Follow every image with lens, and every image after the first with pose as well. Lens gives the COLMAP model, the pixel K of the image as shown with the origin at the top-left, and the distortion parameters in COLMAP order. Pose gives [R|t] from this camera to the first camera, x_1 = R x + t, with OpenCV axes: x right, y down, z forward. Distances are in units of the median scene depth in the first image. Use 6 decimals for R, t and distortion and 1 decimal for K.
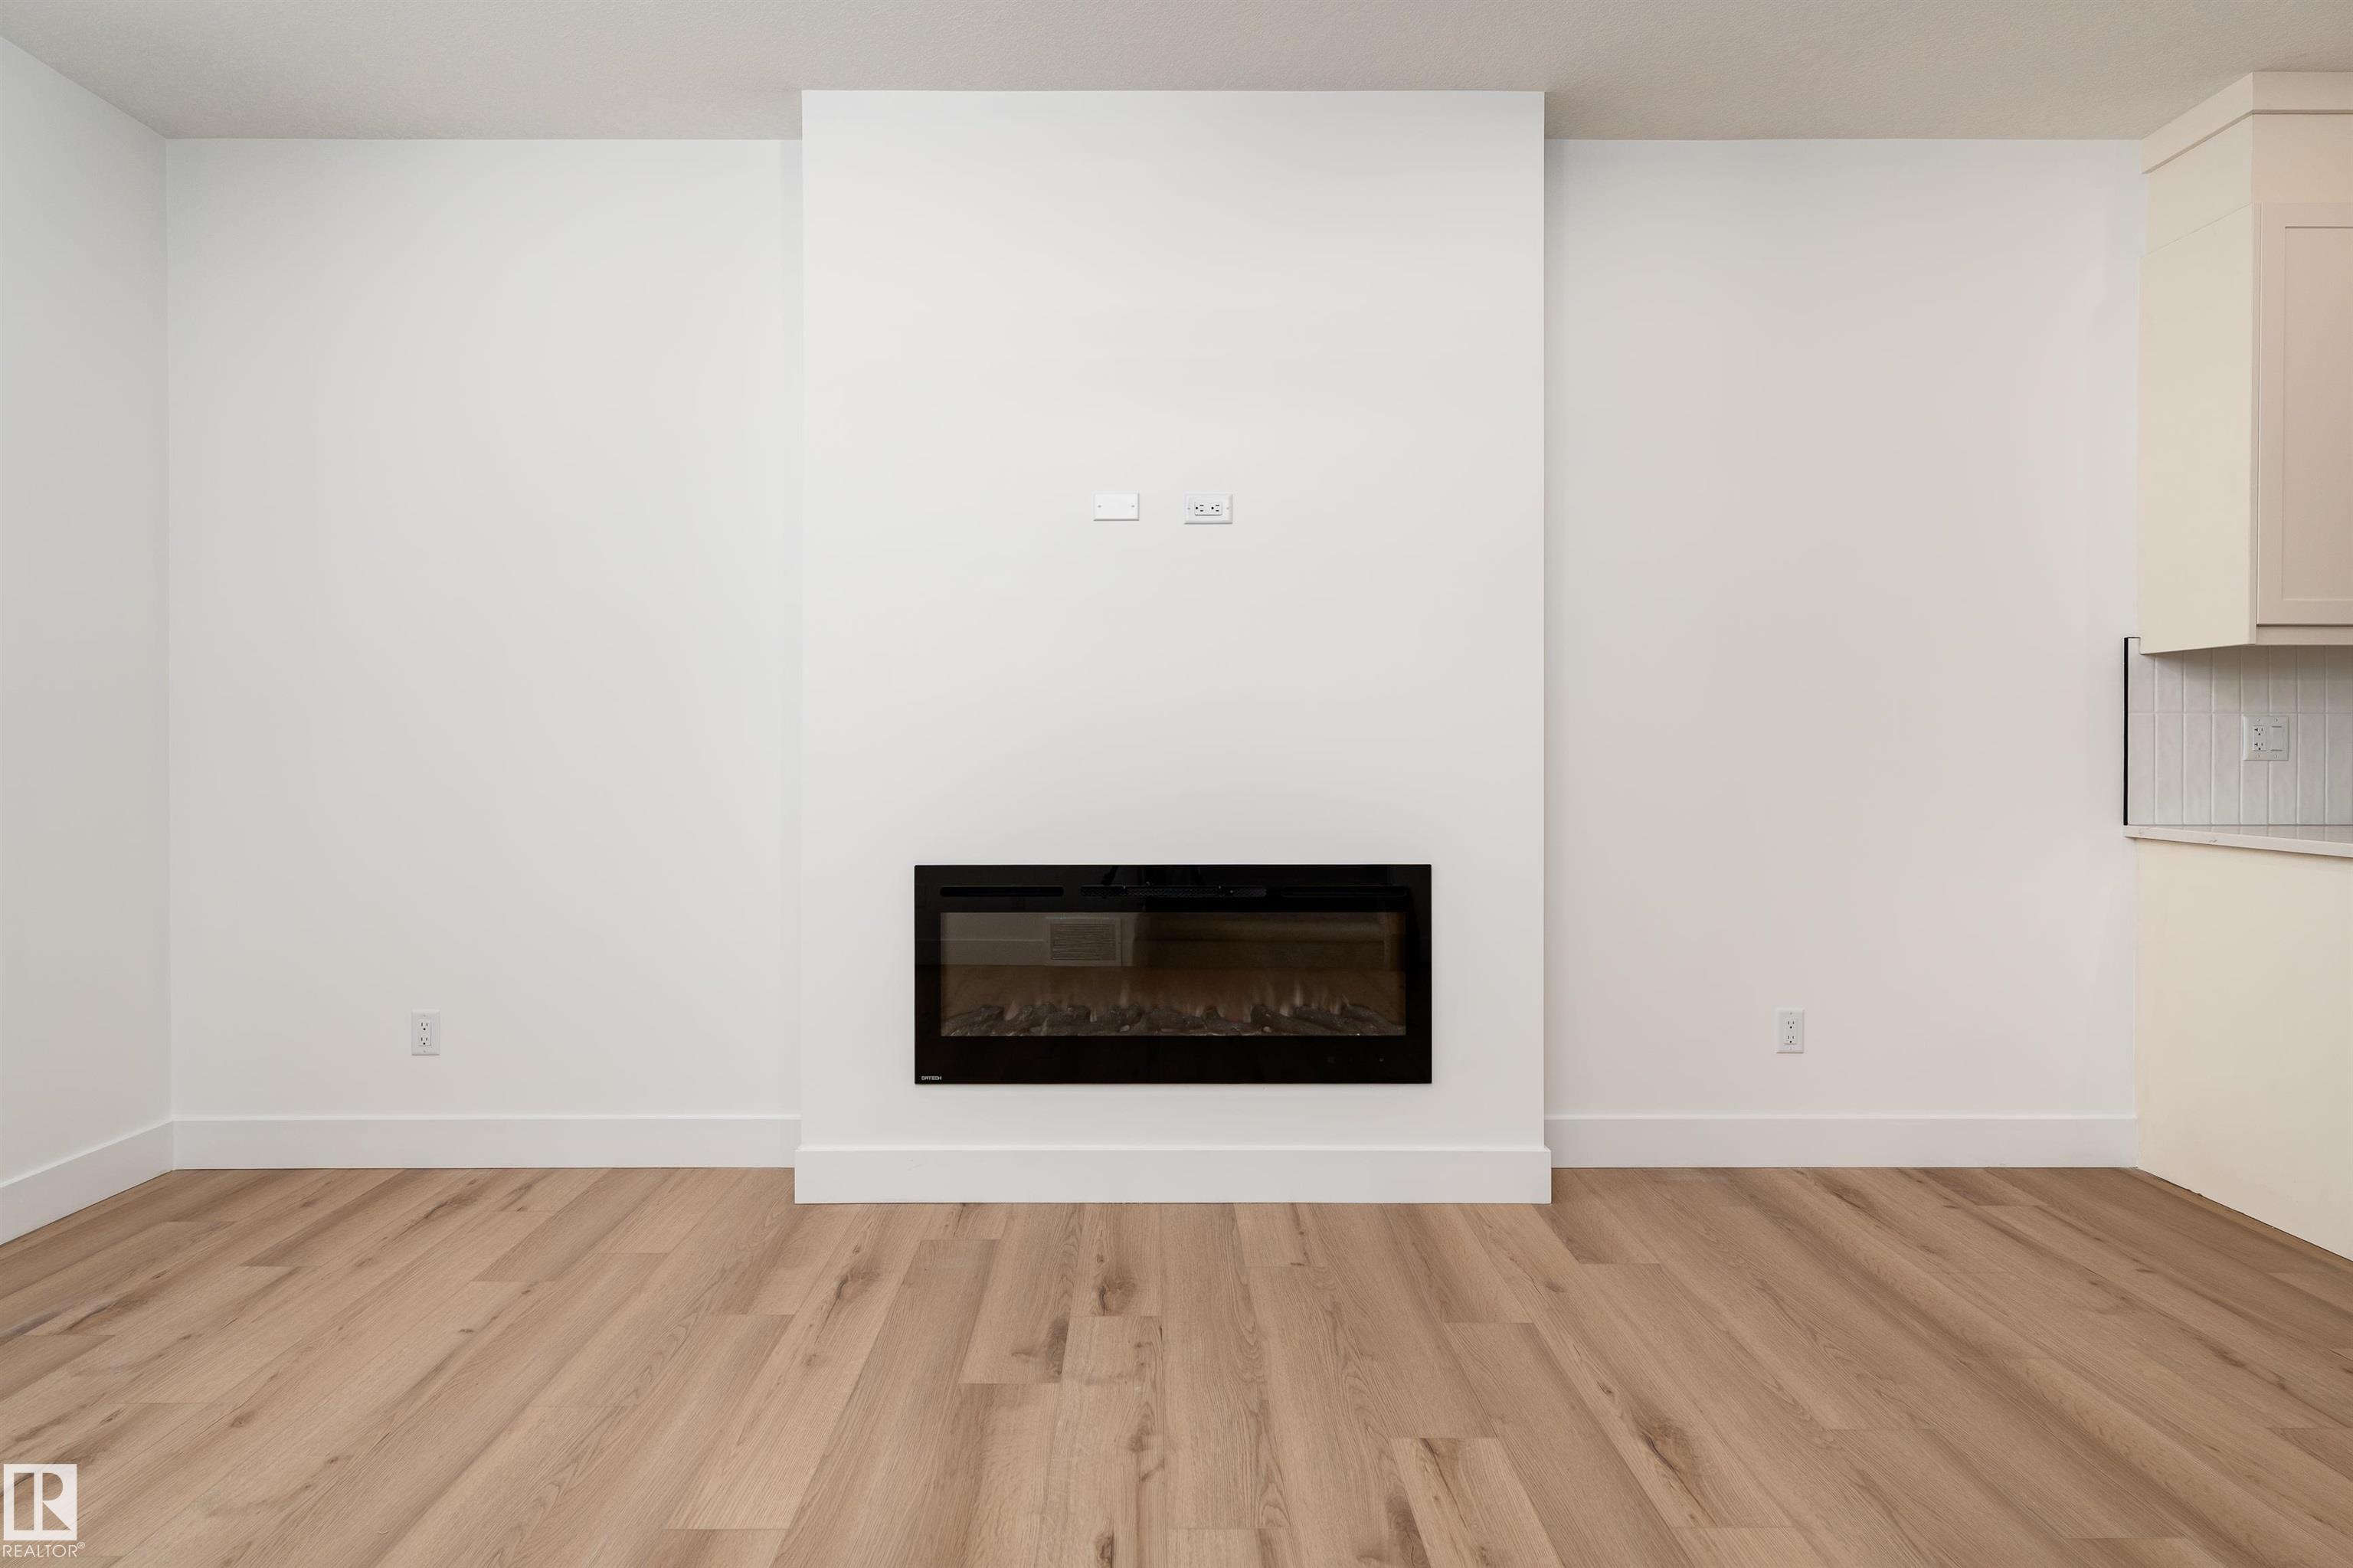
lens RADIAL K [[1170.6, 0, 1169.6], [0, 1170.6, 775.0], [0, 0, 1]] dist [0.000623, 0.000494]
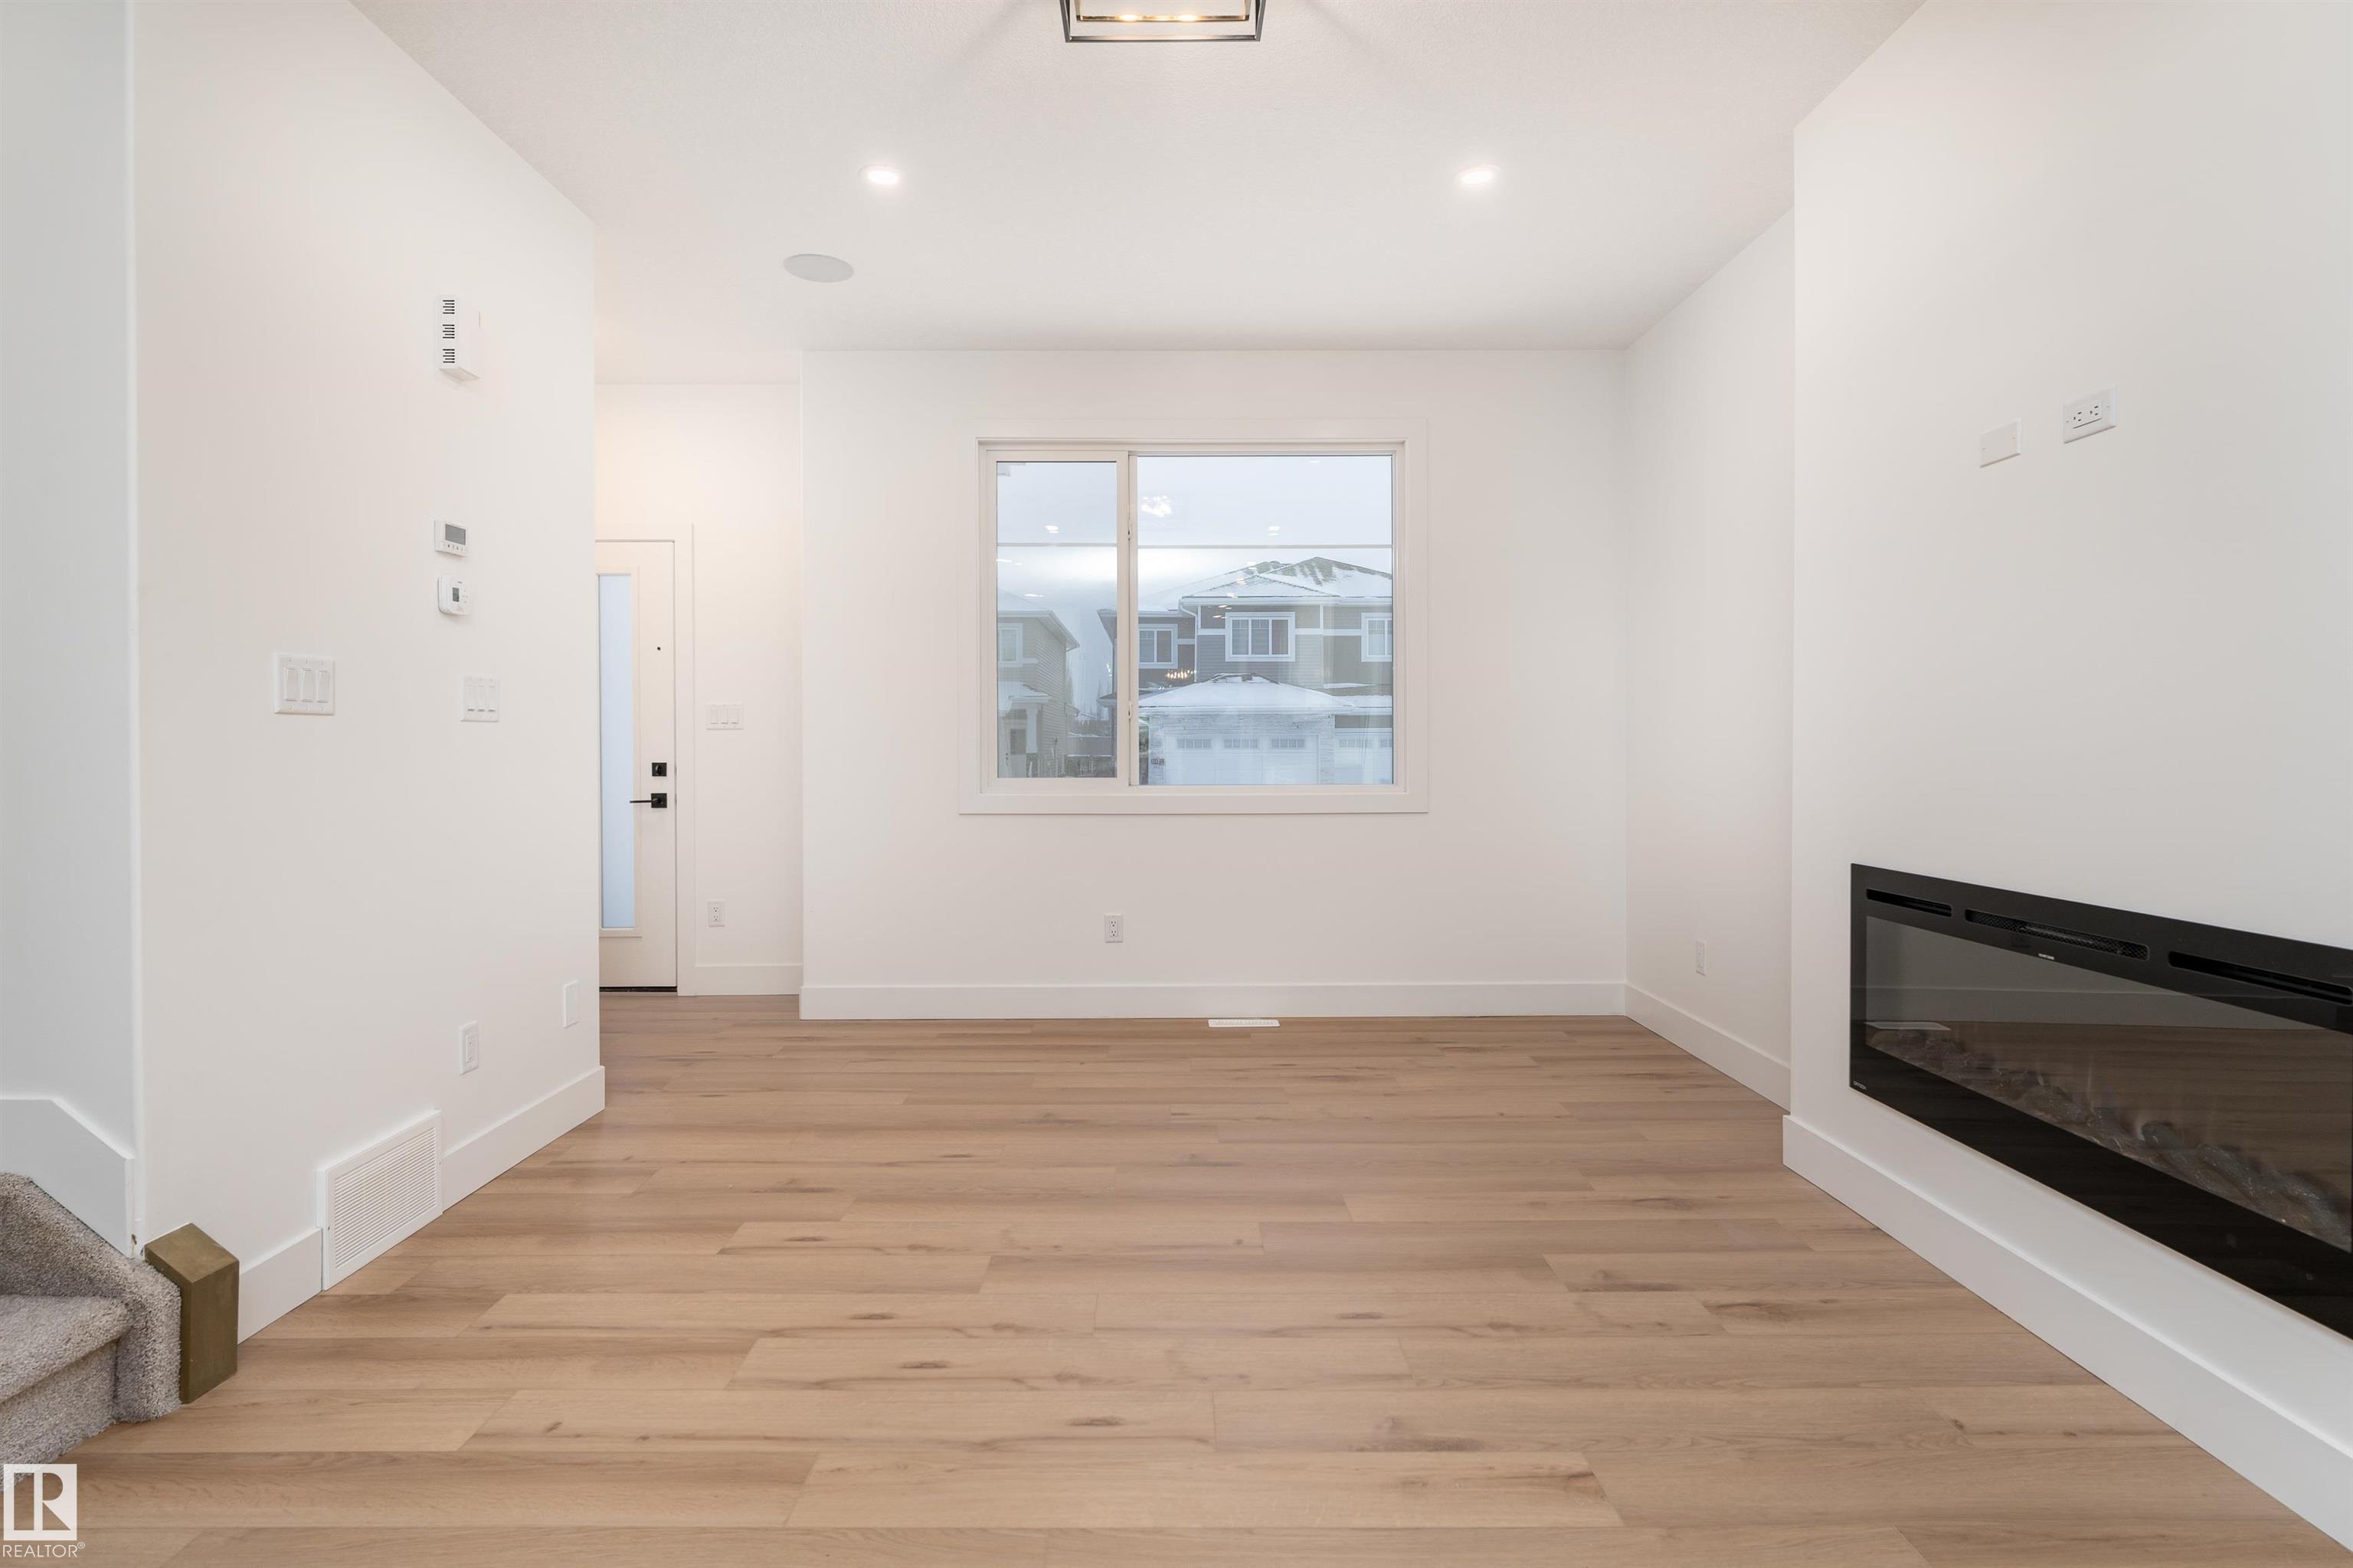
lens RADIAL K [[1170.6, 0, 1160.0], [0, 1170.6, 773.9], [0, 0, 1]] dist [0.000623, 0.000494]
pose [[-0.012026, 0.021680, -0.999693, 0.911598], [-0.012722, 0.999681, 0.021833, -0.014551], [0.999847, 0.012981, -0.011747, 0.511424]]
